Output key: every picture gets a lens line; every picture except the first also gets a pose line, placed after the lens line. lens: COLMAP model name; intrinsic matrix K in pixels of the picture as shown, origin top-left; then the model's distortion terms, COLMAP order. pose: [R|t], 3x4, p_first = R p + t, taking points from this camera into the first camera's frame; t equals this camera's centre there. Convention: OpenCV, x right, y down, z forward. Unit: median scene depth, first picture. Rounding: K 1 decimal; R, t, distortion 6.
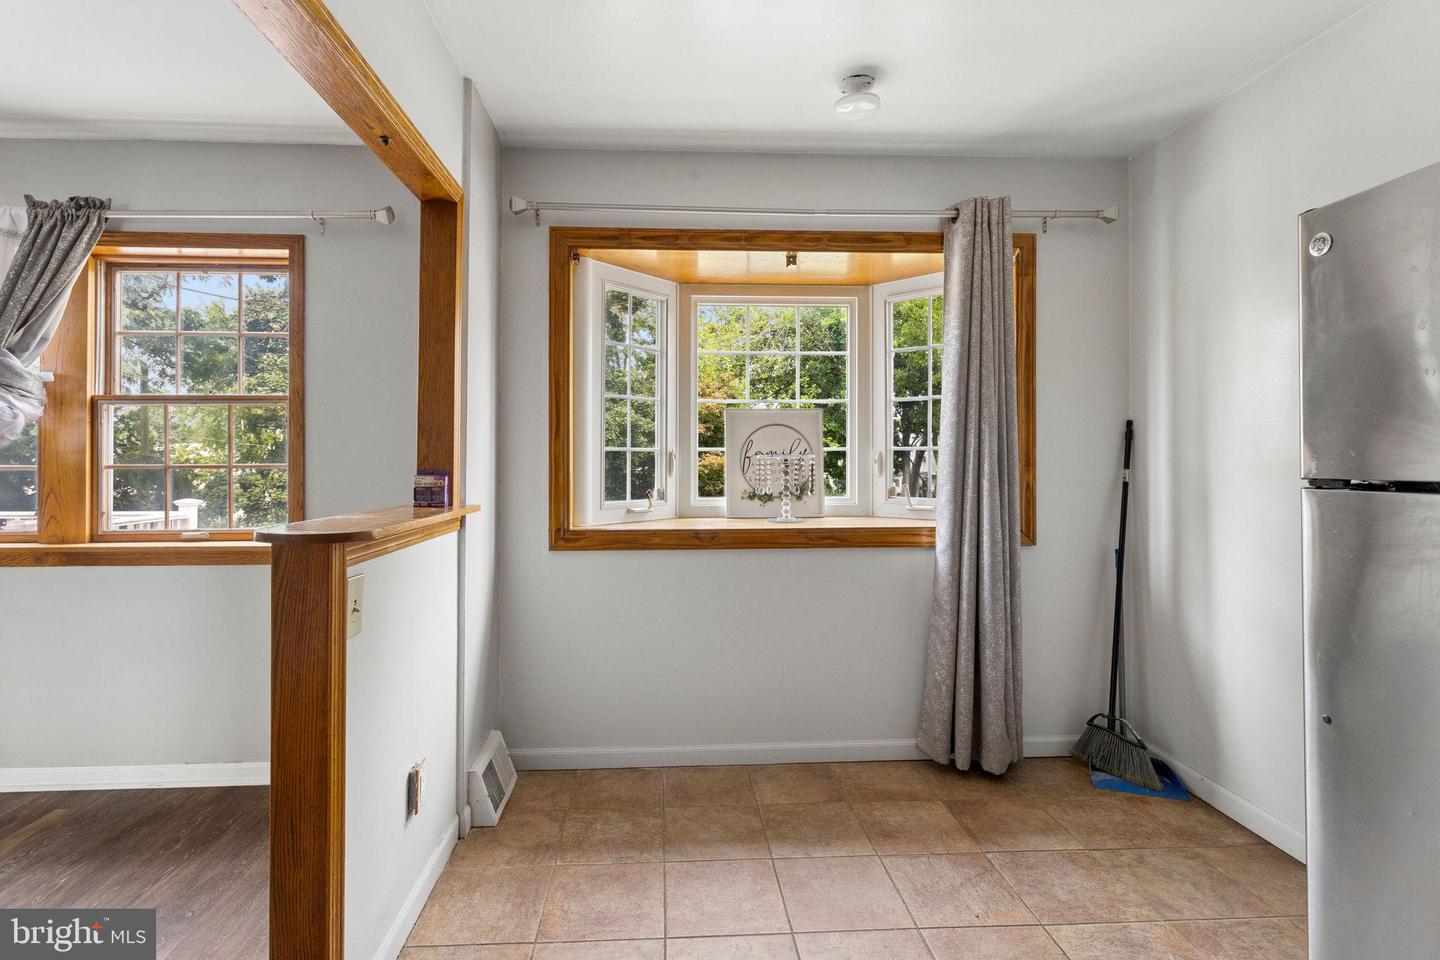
lens RADIAL K [[686.3, 0, 720.5], [0, 686.3, 467.4], [0, 0, 1]] dist [0.002794, -0.000347]
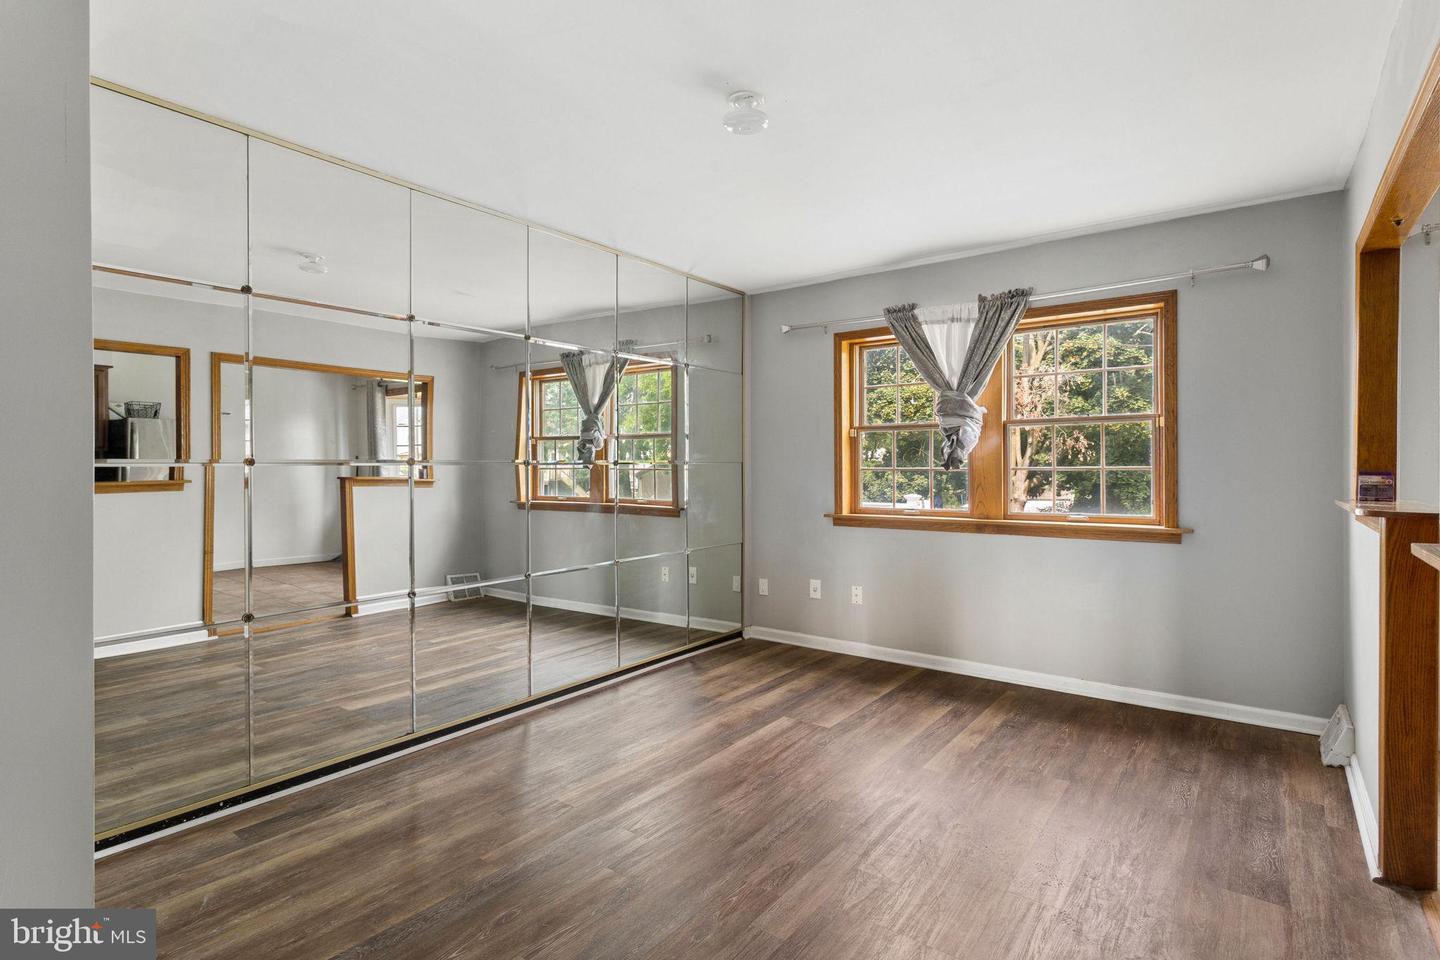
lens RADIAL K [[723.7, 0, 715.7], [0, 723.7, 469.7], [0, 0, 1]] dist [0.005321, 0.001796]
pose [[0.749839, 0.002017, -0.661618, -0.364958], [-0.002621, 0.999997, 0.000079, 0.003368], [0.661616, 0.001675, 0.749841, -0.620892]]
